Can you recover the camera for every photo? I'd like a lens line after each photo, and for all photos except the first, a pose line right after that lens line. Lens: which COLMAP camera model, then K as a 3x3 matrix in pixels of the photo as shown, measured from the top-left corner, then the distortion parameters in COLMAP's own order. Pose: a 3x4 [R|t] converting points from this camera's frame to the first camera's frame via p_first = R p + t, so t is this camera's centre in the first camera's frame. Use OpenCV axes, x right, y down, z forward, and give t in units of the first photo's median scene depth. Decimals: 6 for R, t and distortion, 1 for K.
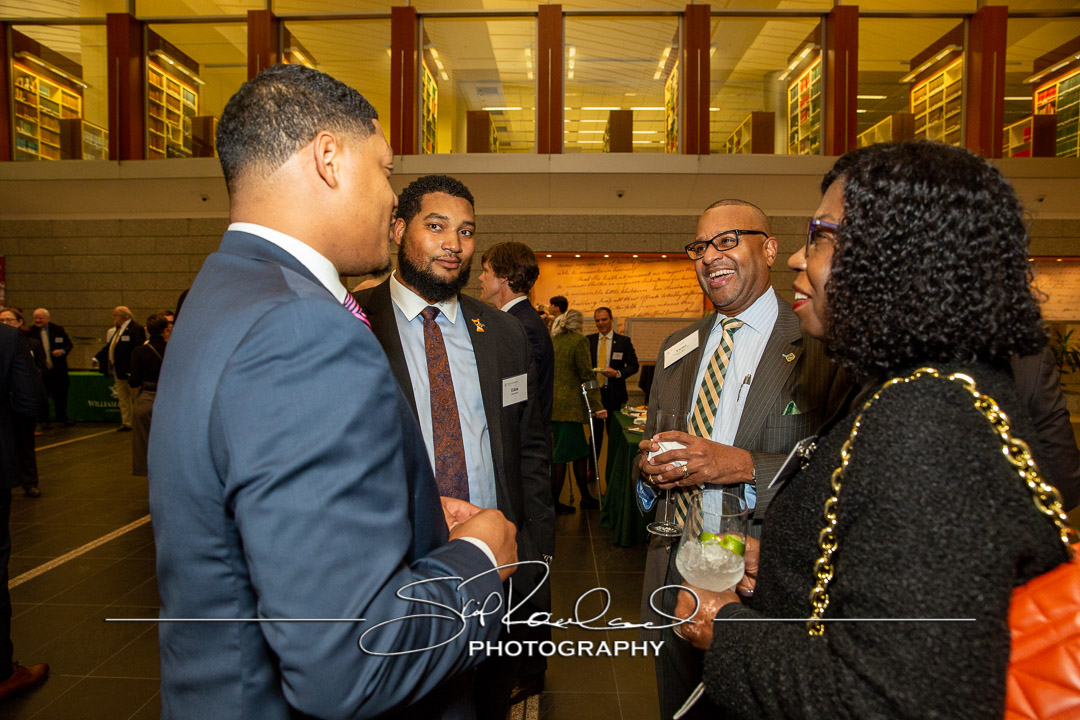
lens RADIAL K [[731.0, 0, 538.1], [0, 731.0, 361.5], [0, 0, 1]] dist [-0.033514, 0.005595]
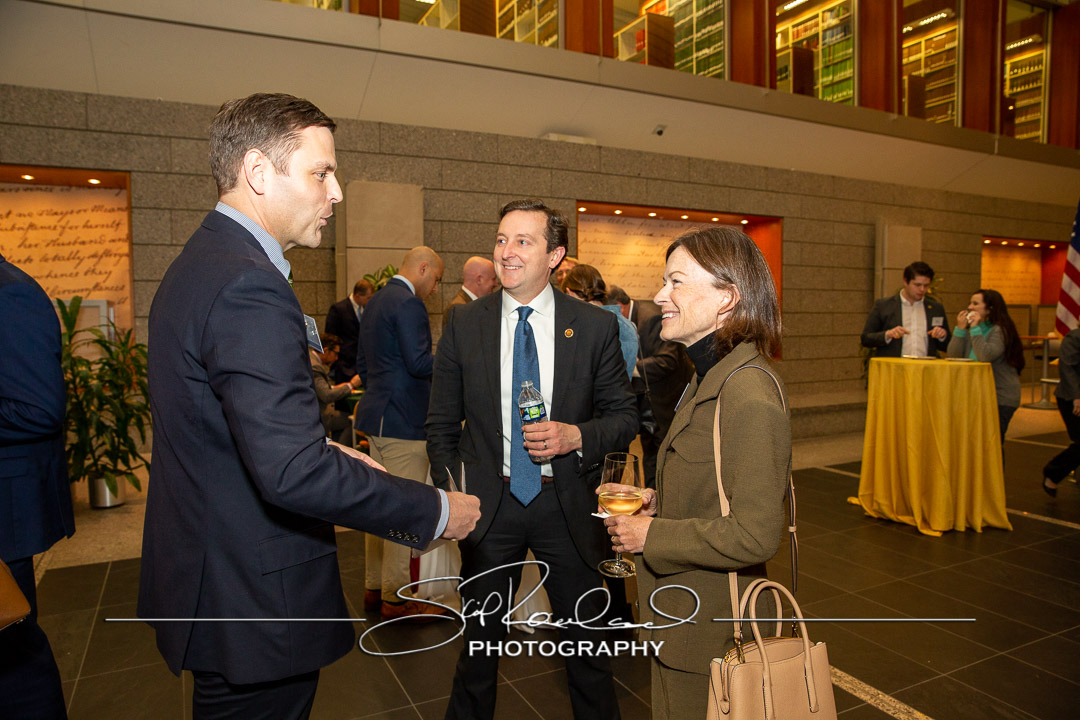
lens RADIAL K [[731.0, 0, 537.6], [0, 731.0, 360.4], [0, 0, 1]] dist [-0.033514, 0.005595]
pose [[0.883599, -0.047634, 0.465815, 0.237671], [0.040370, 0.998858, 0.025565, -0.019665], [-0.466500, -0.003784, 0.884513, 0.406523]]
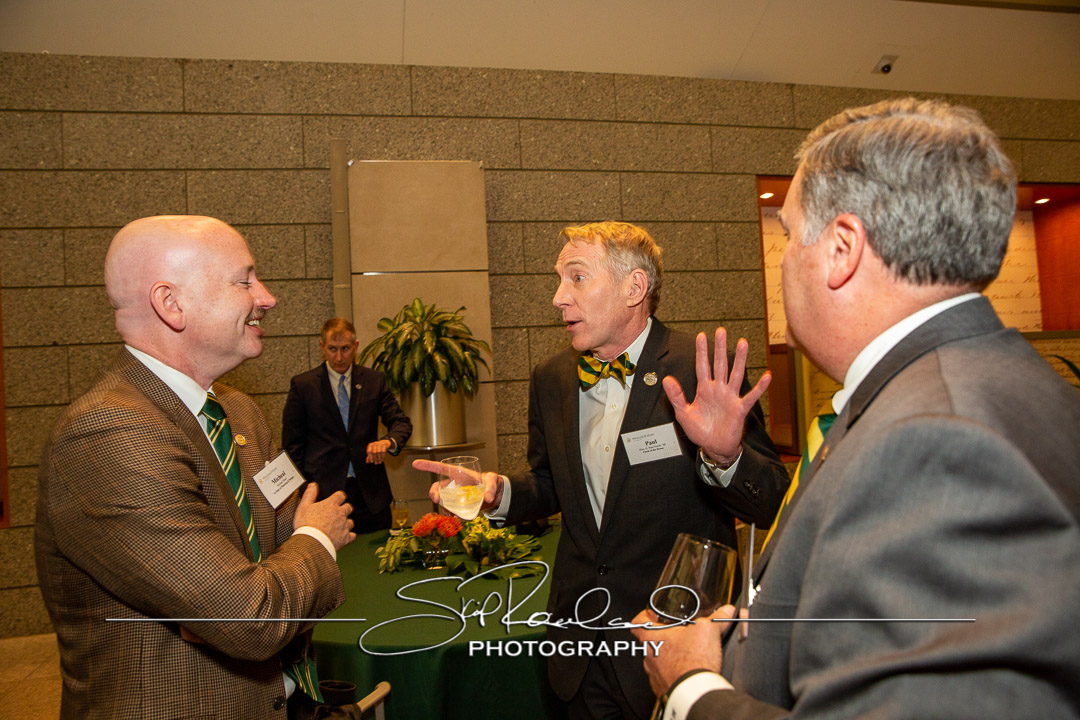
lens RADIAL K [[731.0, 0, 537.8], [0, 731.0, 347.9], [0, 0, 1]] dist [-0.033514, 0.005595]
pose [[0.966278, -0.054408, 0.251687, 0.363709], [0.077175, 0.993682, -0.081483, -0.031741], [-0.245664, 0.098159, 0.964372, 0.631059]]
